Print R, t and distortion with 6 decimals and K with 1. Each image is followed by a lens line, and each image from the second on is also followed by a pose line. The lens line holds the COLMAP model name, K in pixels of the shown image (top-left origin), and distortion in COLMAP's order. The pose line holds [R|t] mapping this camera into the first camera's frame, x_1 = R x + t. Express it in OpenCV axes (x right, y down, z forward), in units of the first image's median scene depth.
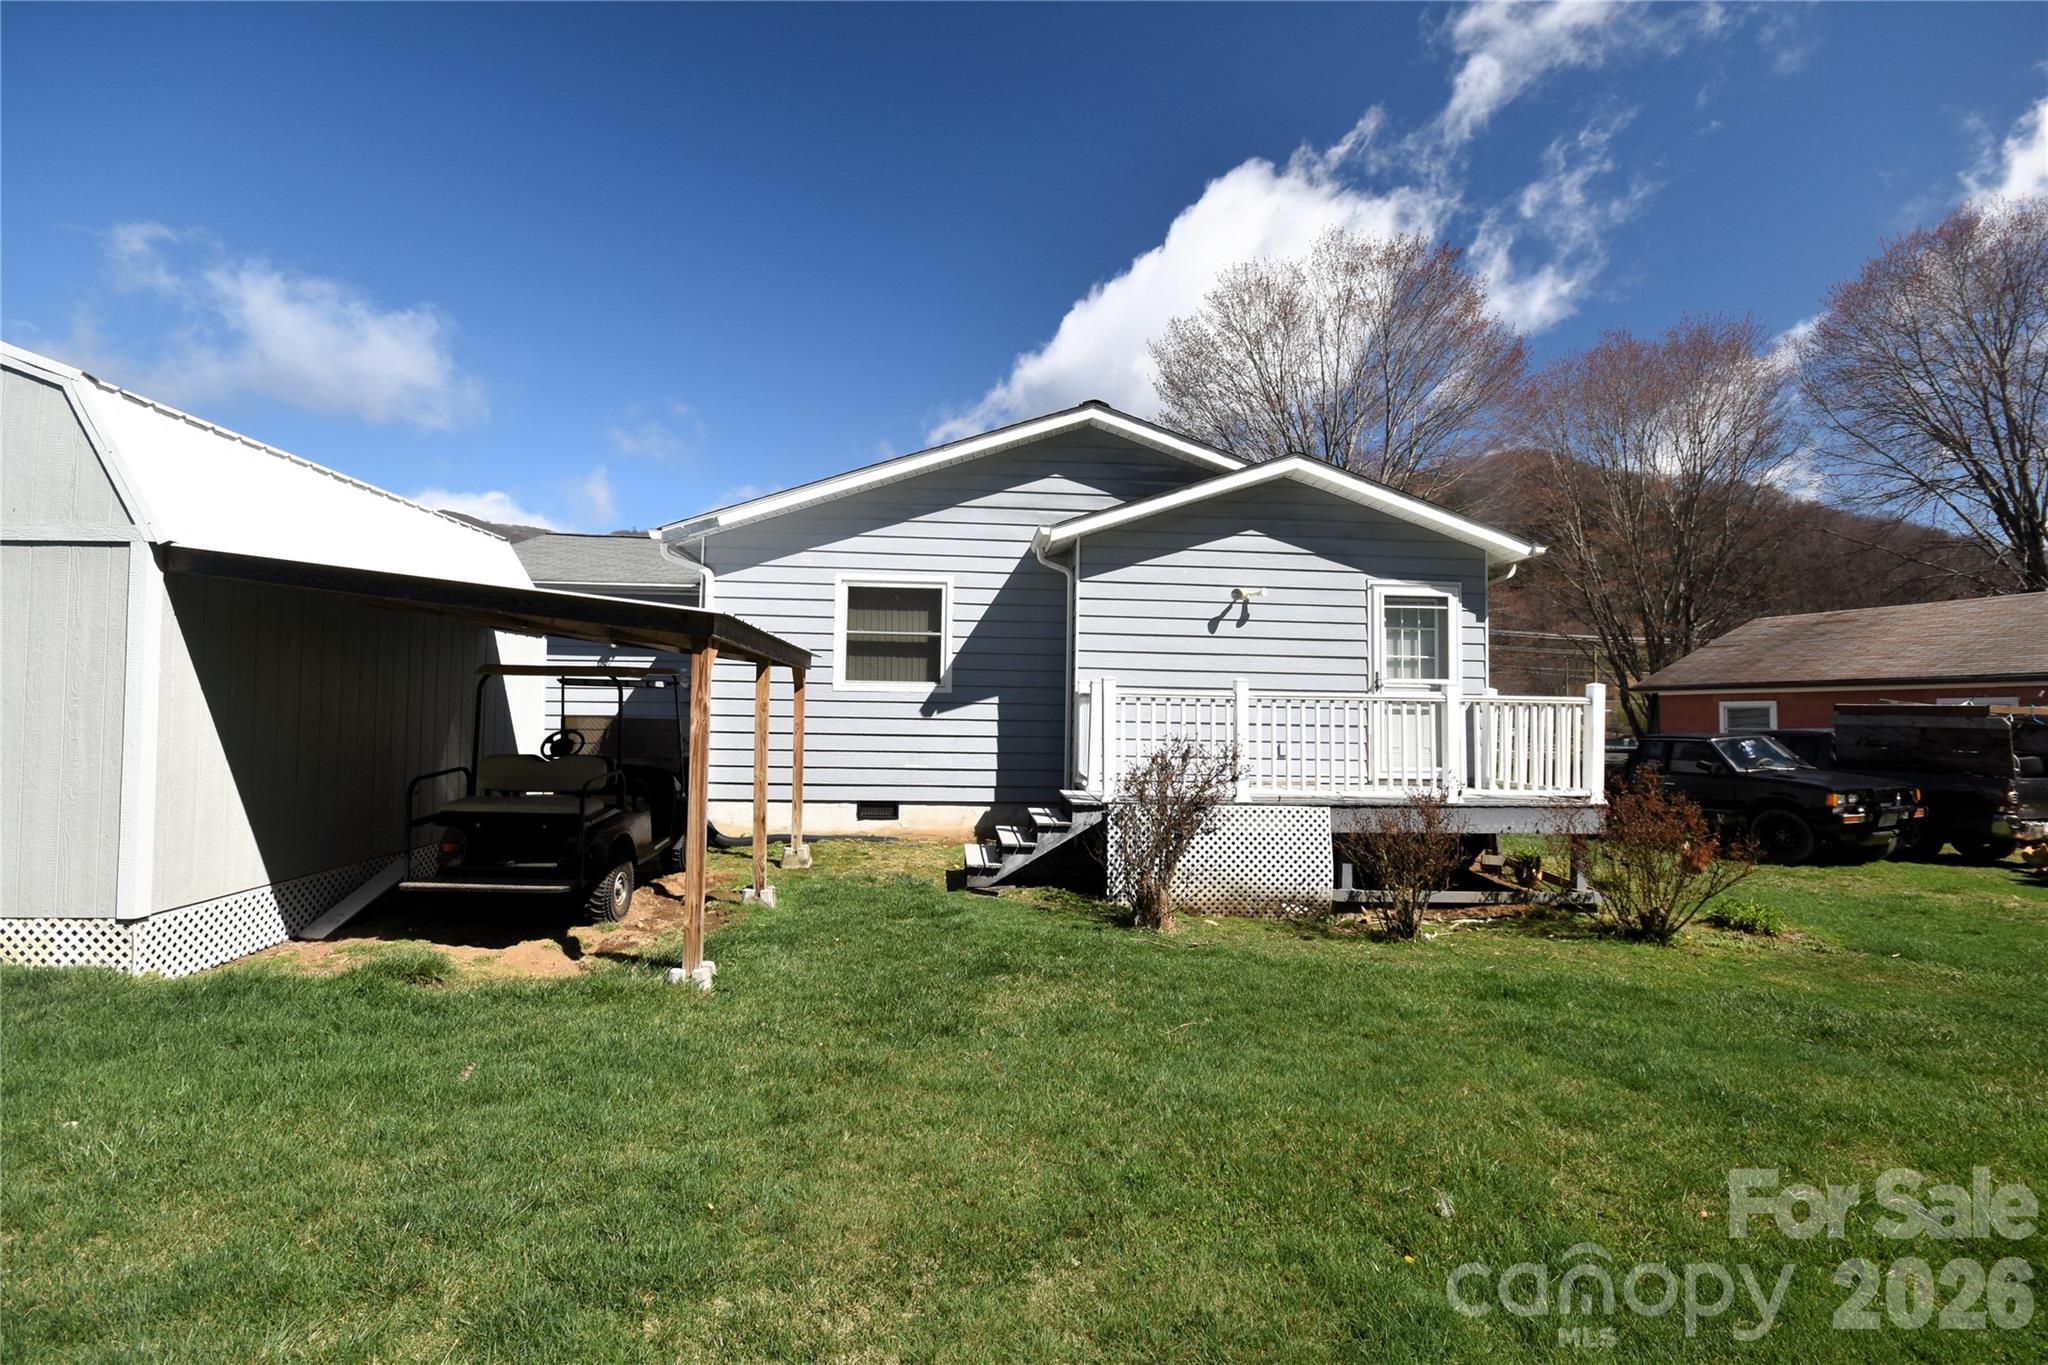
lens RADIAL K [[926.6, 0, 1028.6], [0, 926.6, 680.5], [0, 0, 1]] dist [-0.001179, -0.007489]
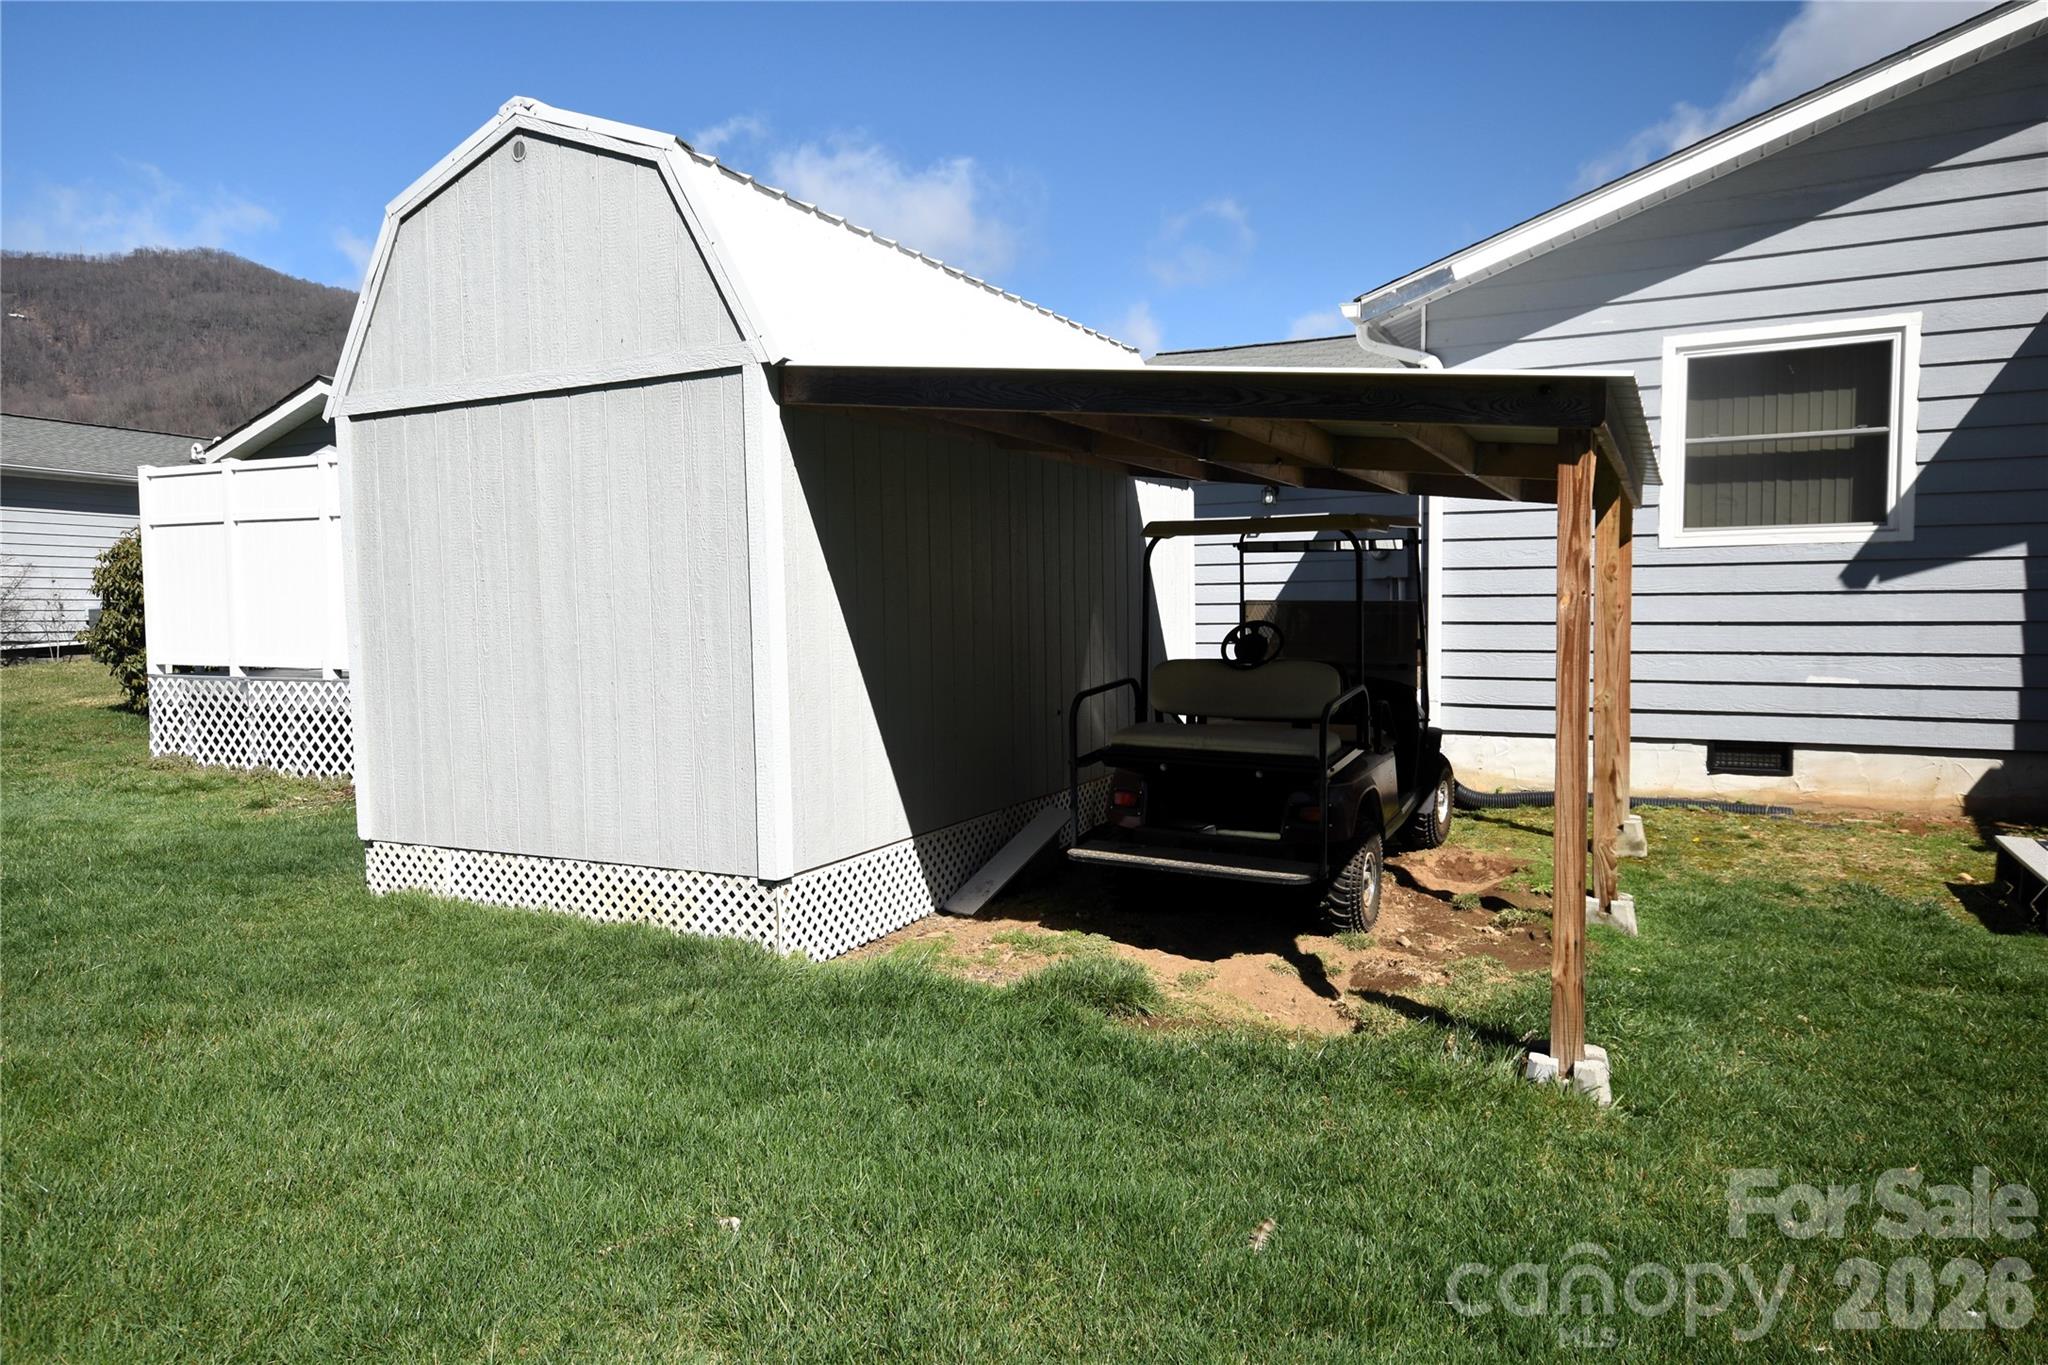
lens RADIAL K [[1283.8, 0, 1028.5], [0, 1283.8, 685.5], [0, 0, 1]] dist [0.018660, -0.001982]
pose [[0.851070, 0.011267, -0.524932, -0.182554], [0.041478, 0.995203, 0.088609, 0.013465], [0.523412, -0.097186, 0.846520, 0.172092]]
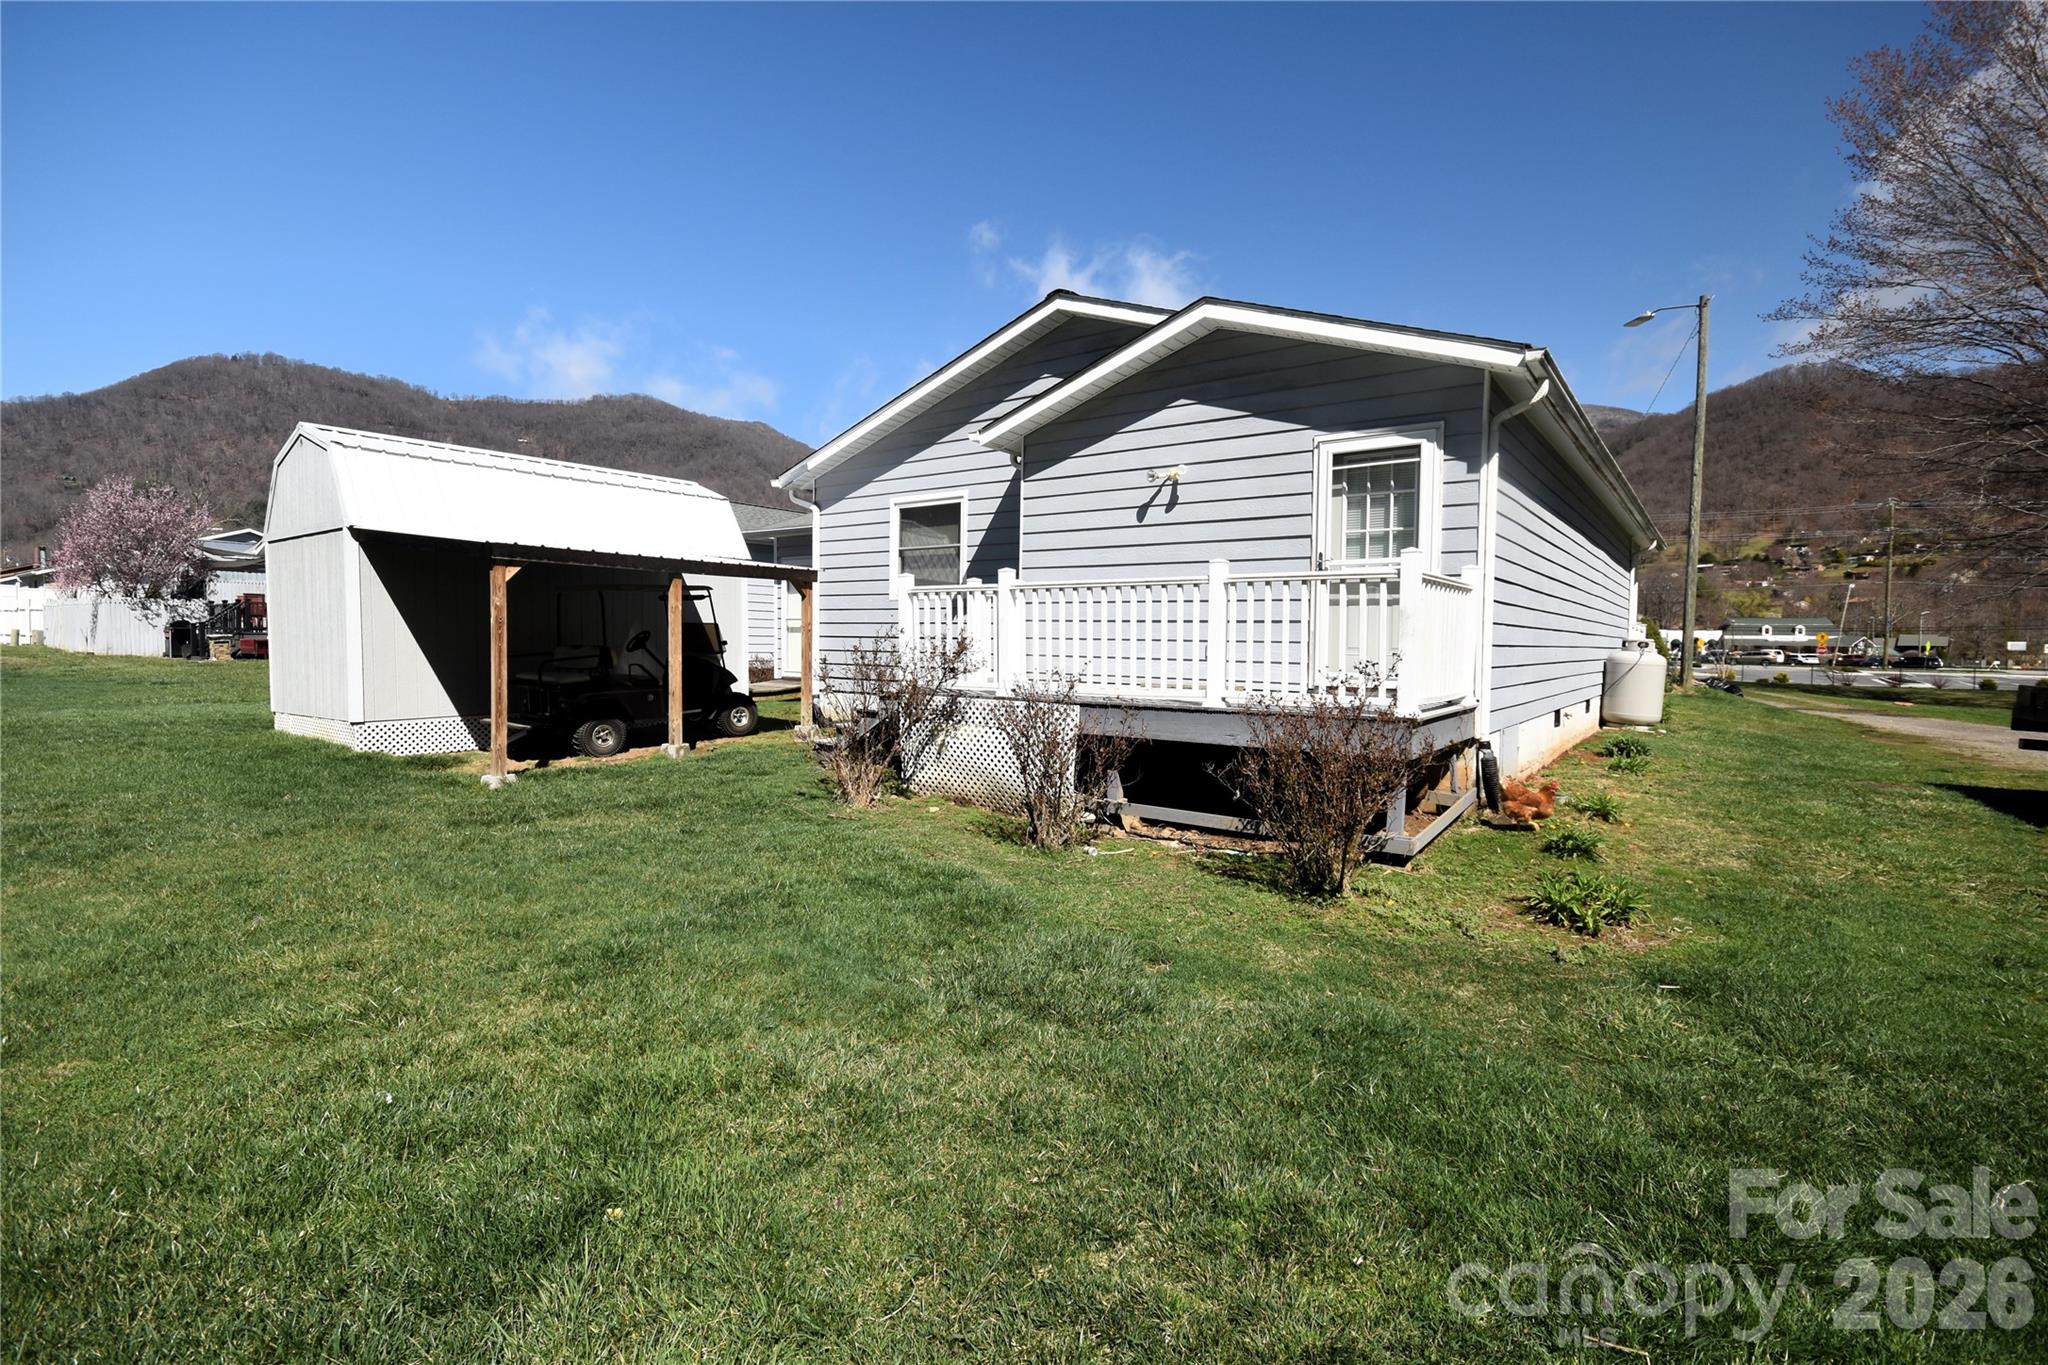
lens RADIAL K [[949.6, 0, 1025.4], [0, 949.6, 670.3], [0, 0, 1]] dist [0.003482, 0.000149]
pose [[0.749346, 0.015689, -0.661993, 1.049726], [0.027198, 0.998146, 0.054442, 0.057794], [0.661620, -0.058801, 0.747530, 0.314743]]
